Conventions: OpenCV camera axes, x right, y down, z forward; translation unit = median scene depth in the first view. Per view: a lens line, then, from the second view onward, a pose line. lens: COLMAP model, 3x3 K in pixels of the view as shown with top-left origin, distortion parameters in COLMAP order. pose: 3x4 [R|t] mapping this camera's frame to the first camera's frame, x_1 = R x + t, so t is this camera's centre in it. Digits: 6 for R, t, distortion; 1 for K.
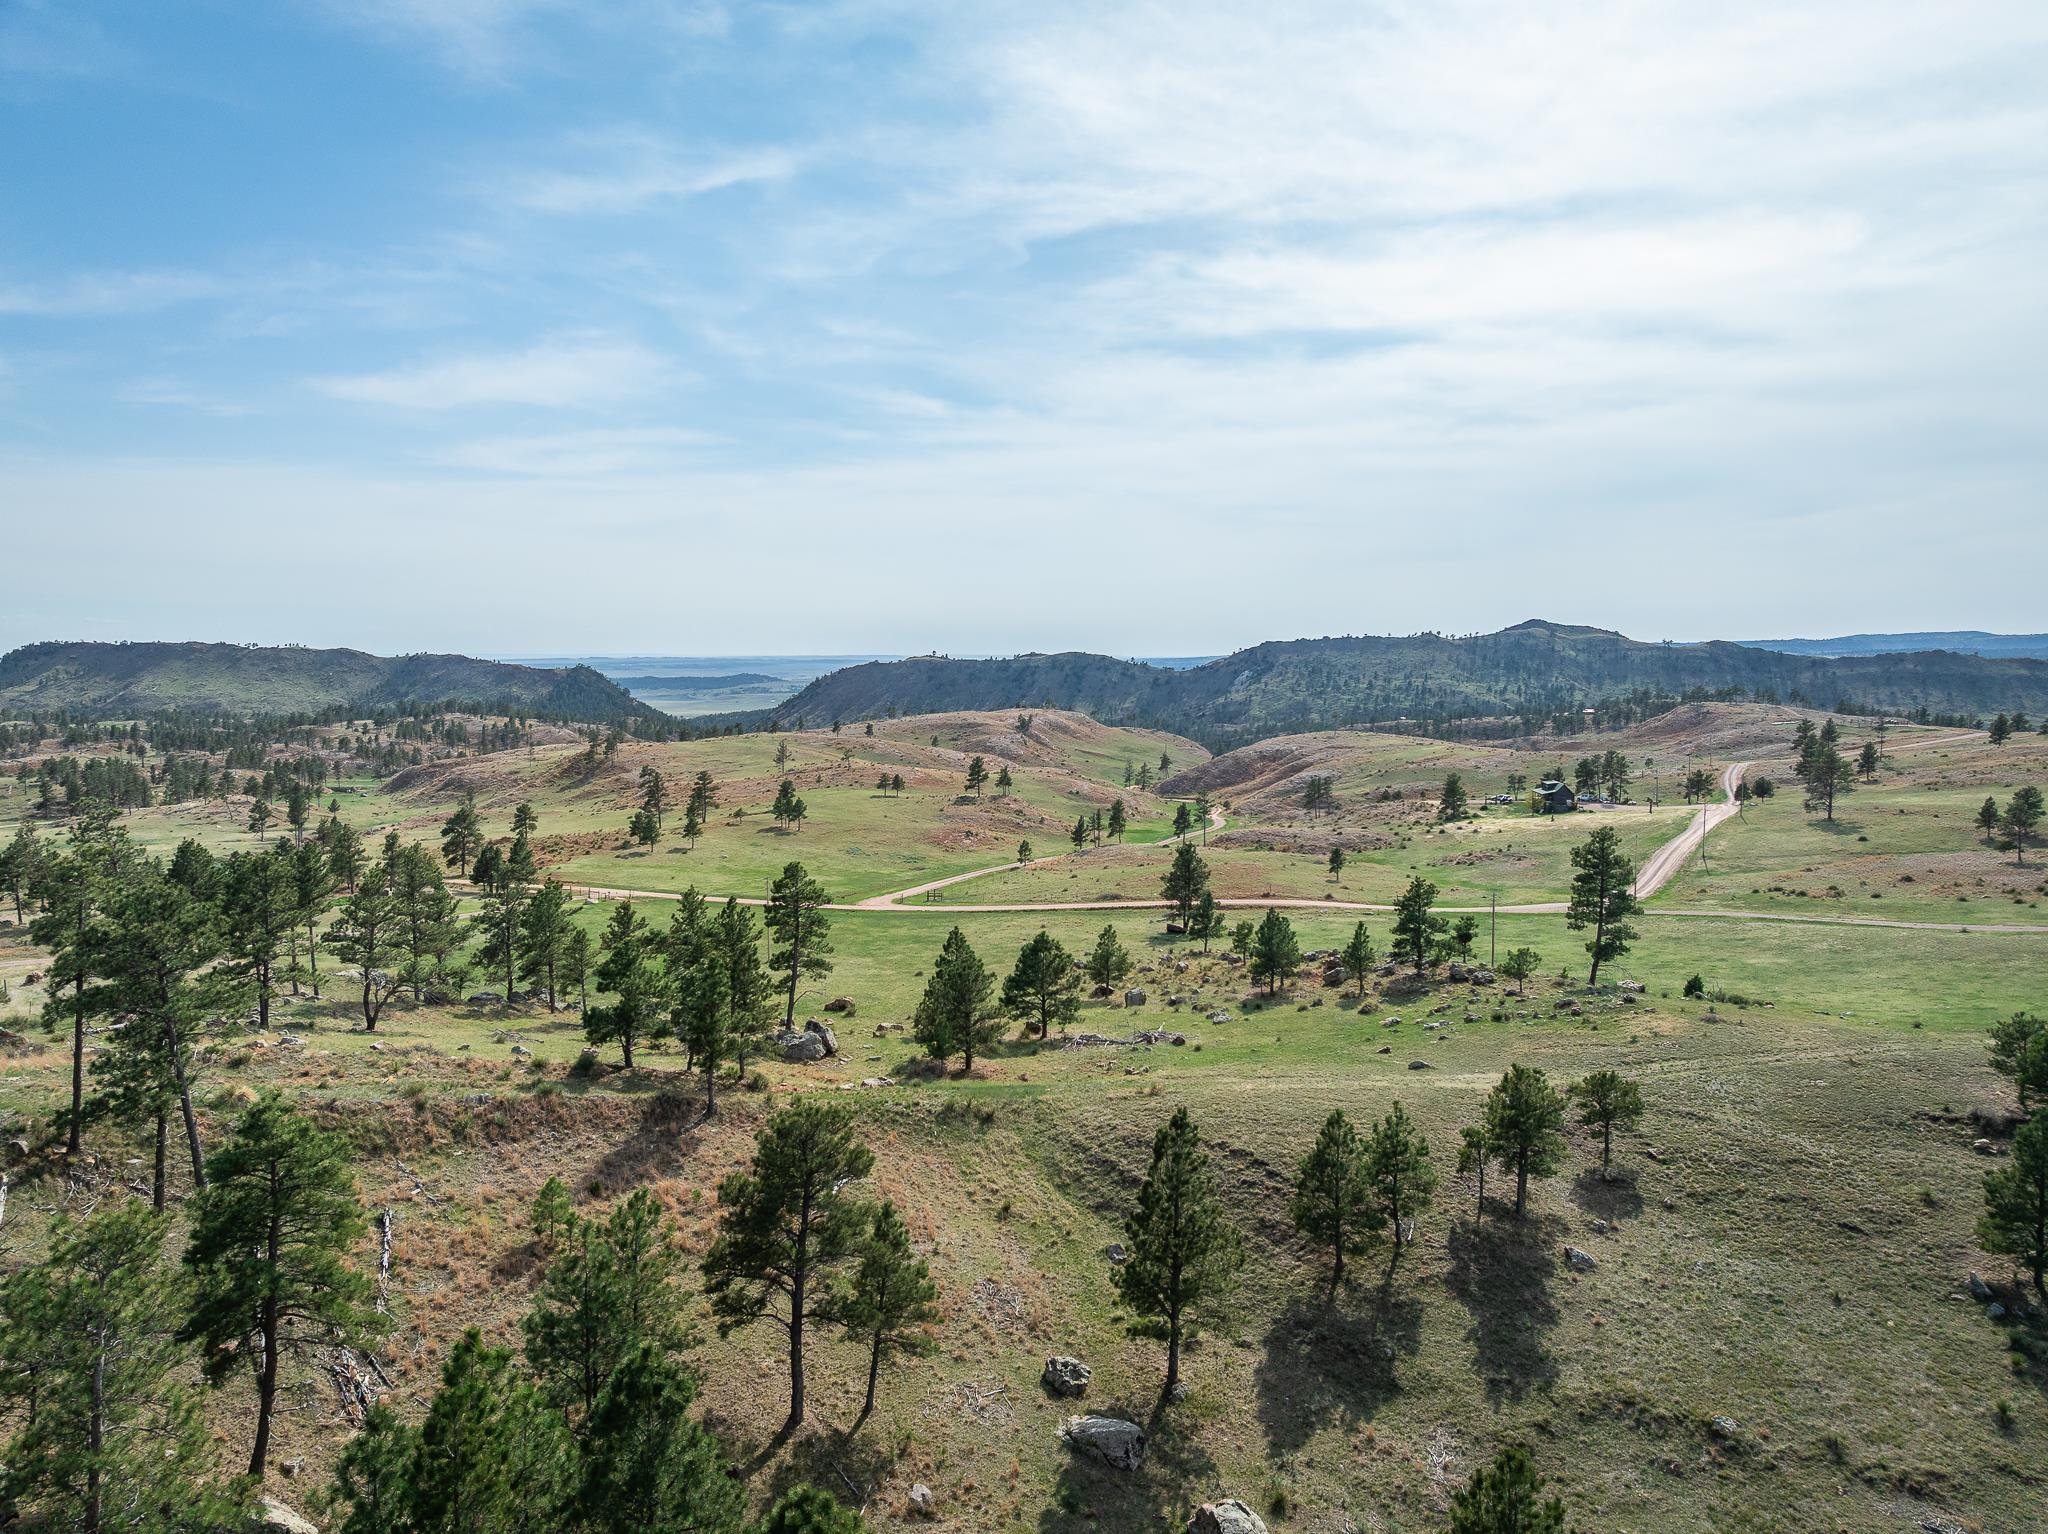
lens RADIAL K [[1441.2, 0, 1039.4], [0, 1441.2, 775.4], [0, 0, 1]] dist [-0.046391, 0.013846]
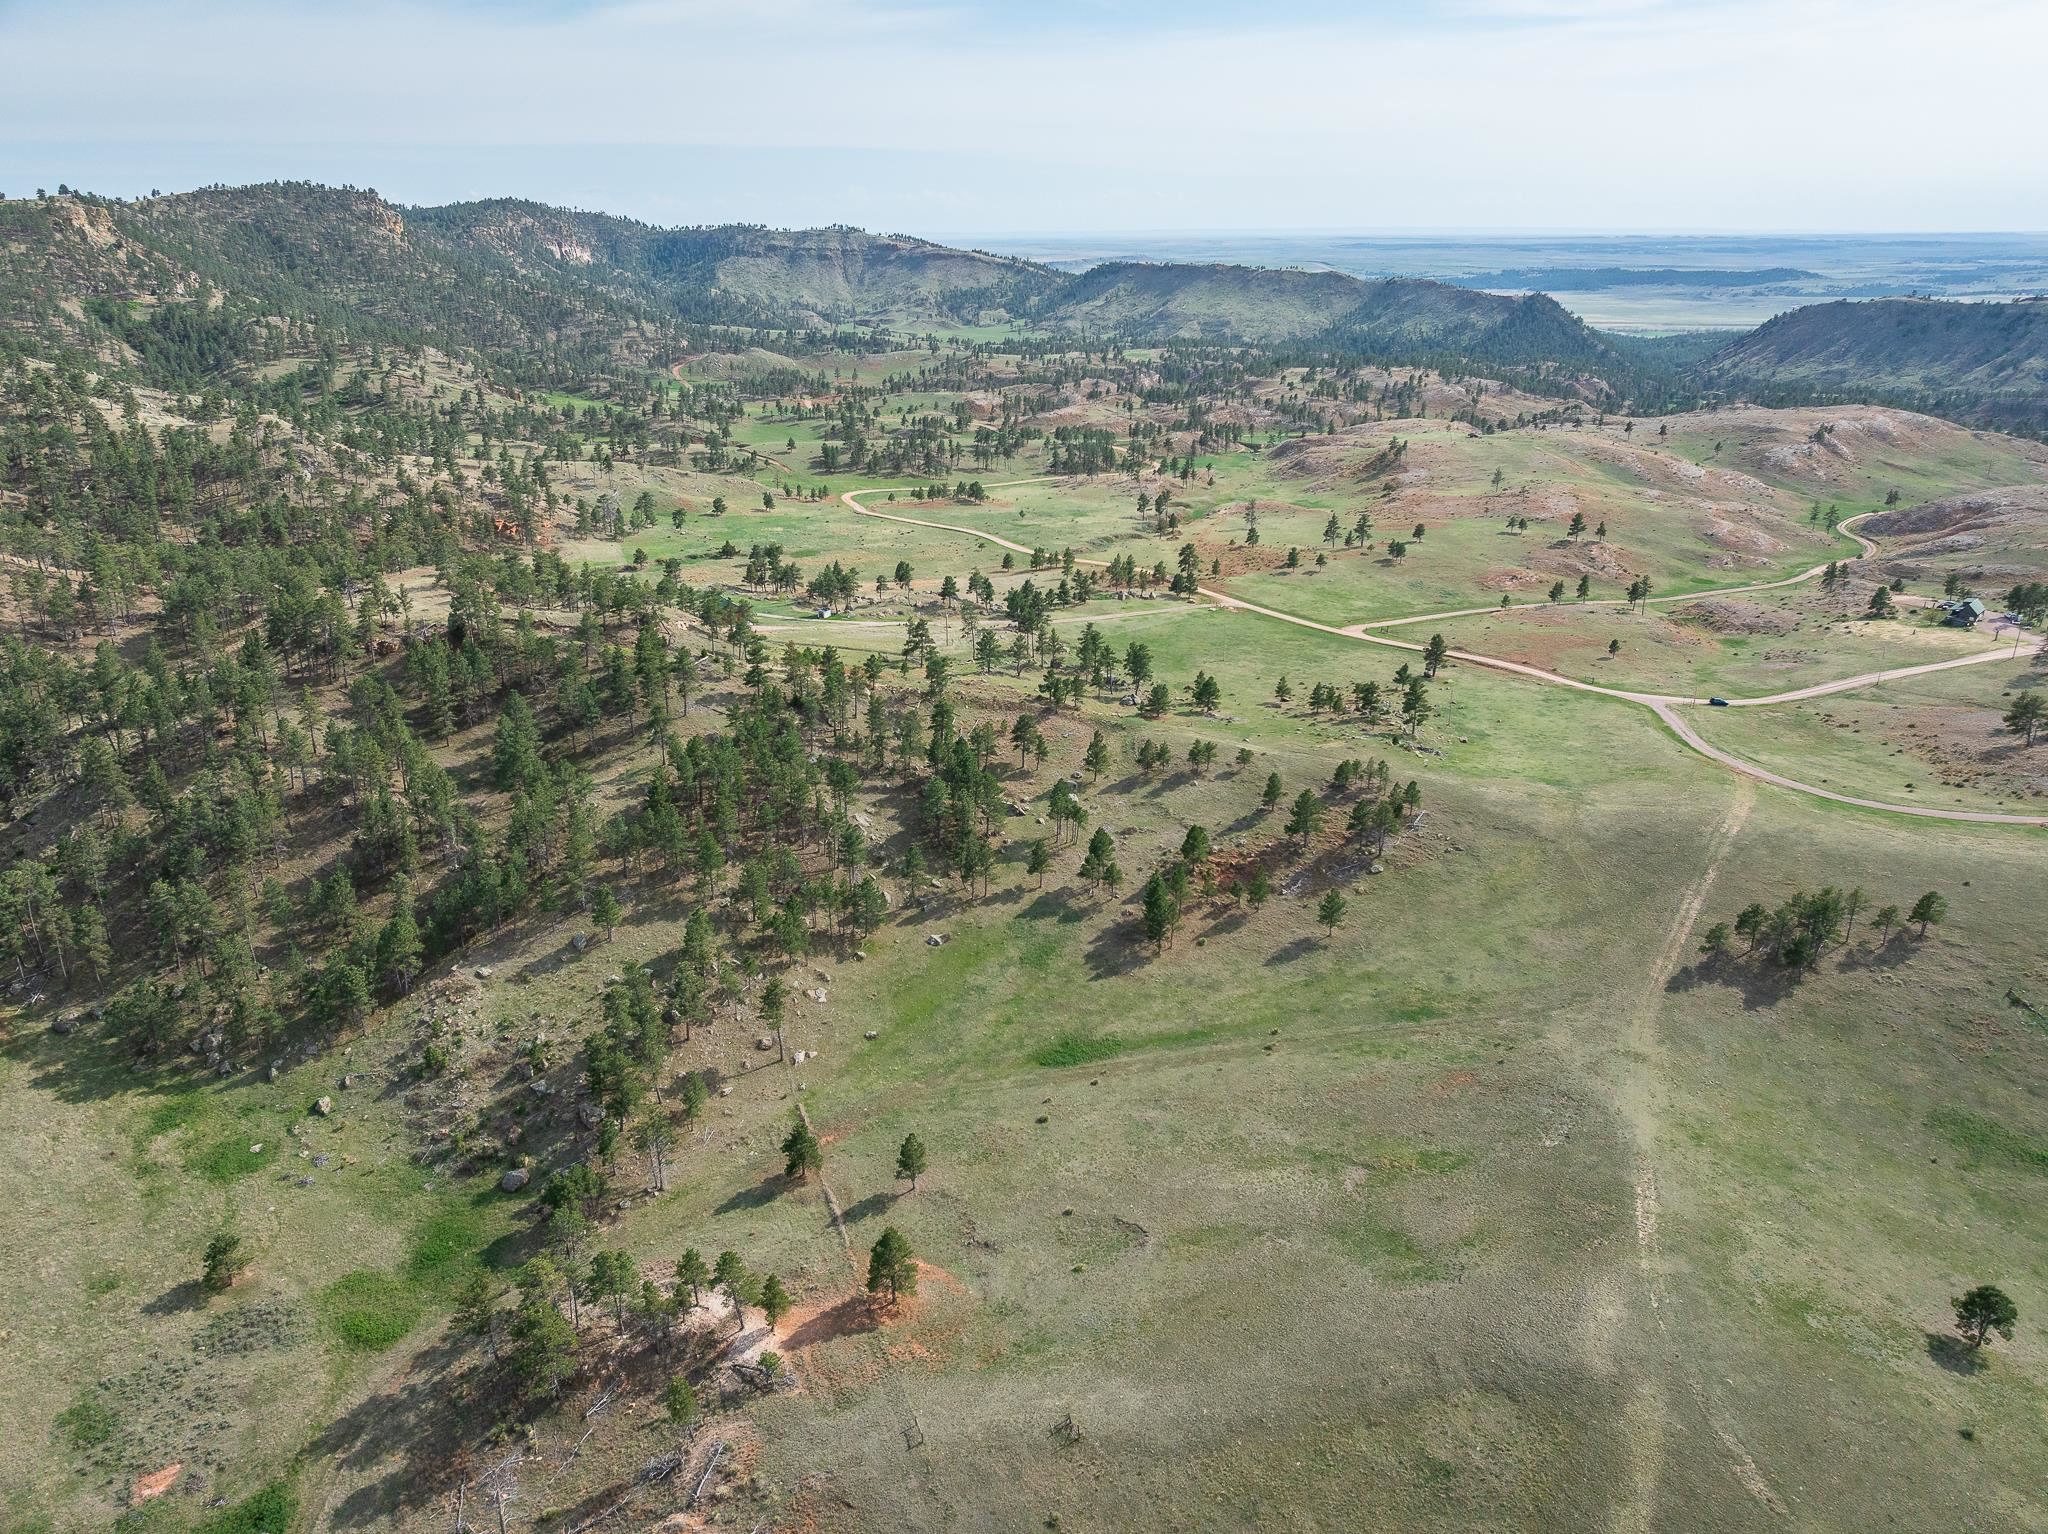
lens RADIAL K [[1441.2, 0, 1031.4], [0, 1441.2, 758.0], [0, 0, 1]] dist [-0.046391, 0.013846]
pose [[0.777129, 0.210414, -0.593125, 0.378382], [-0.043304, 0.958097, 0.283151, -0.140898], [0.627850, -0.194360, 0.753677, -0.383854]]
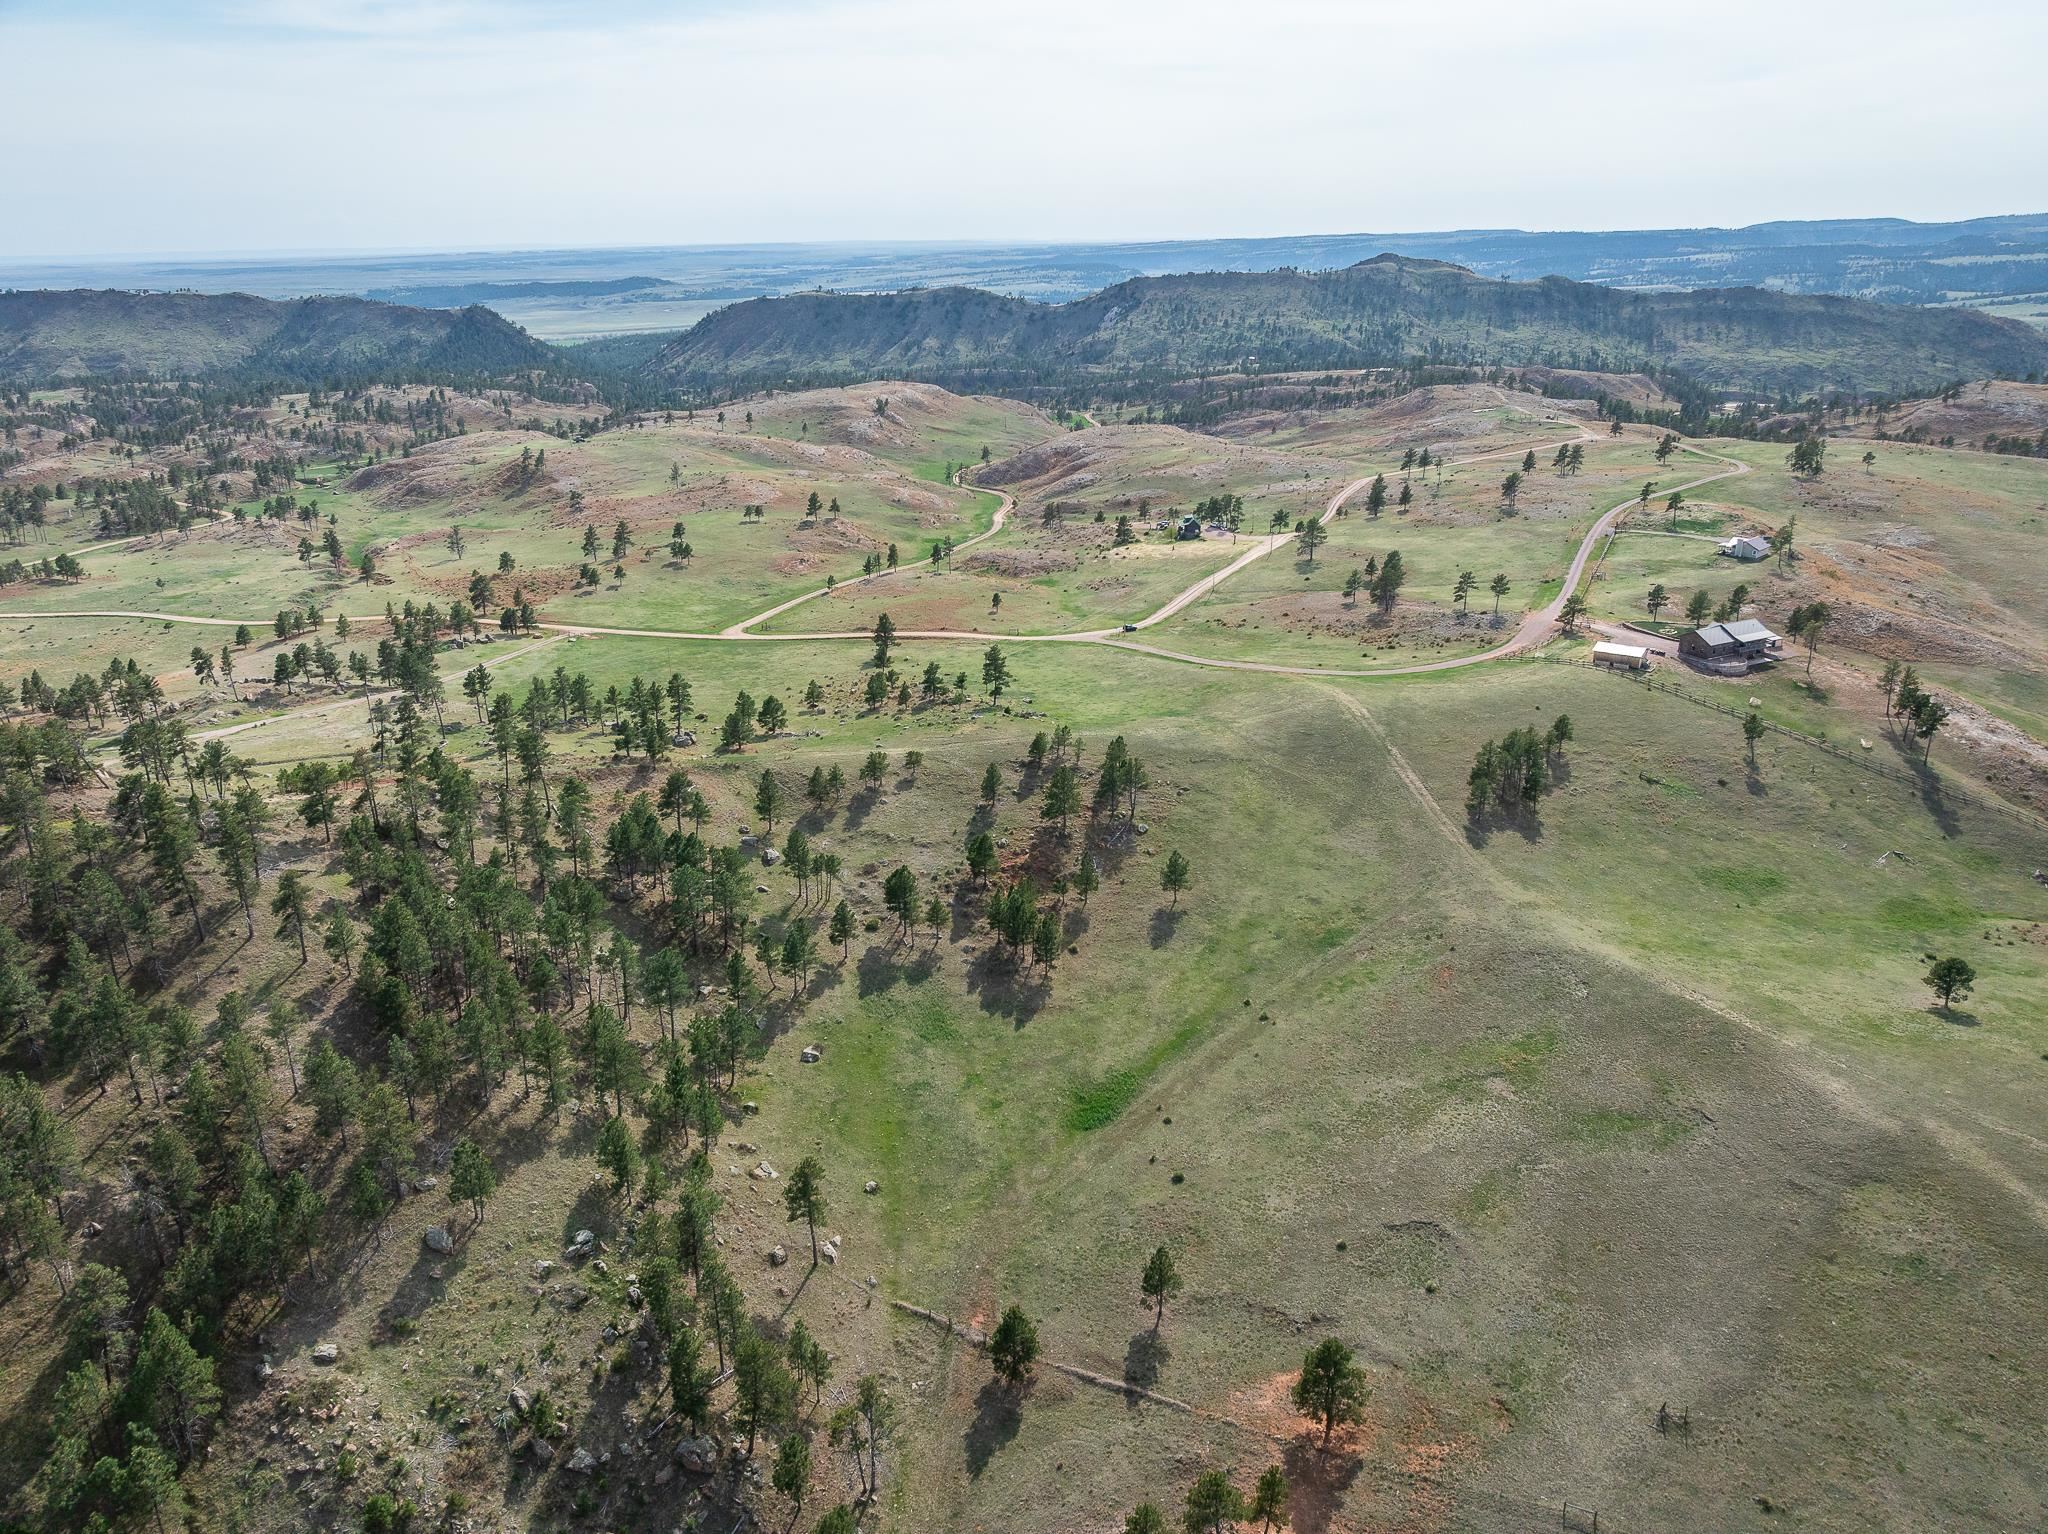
lens RADIAL K [[1441.2, 0, 1034.5], [0, 1441.2, 757.4], [0, 0, 1]] dist [-0.046391, 0.013846]
pose [[0.998351, -0.028393, 0.049900, 0.087228], [0.014390, 0.965159, 0.261267, -0.116158], [-0.055580, -0.260118, 0.963976, -0.405027]]
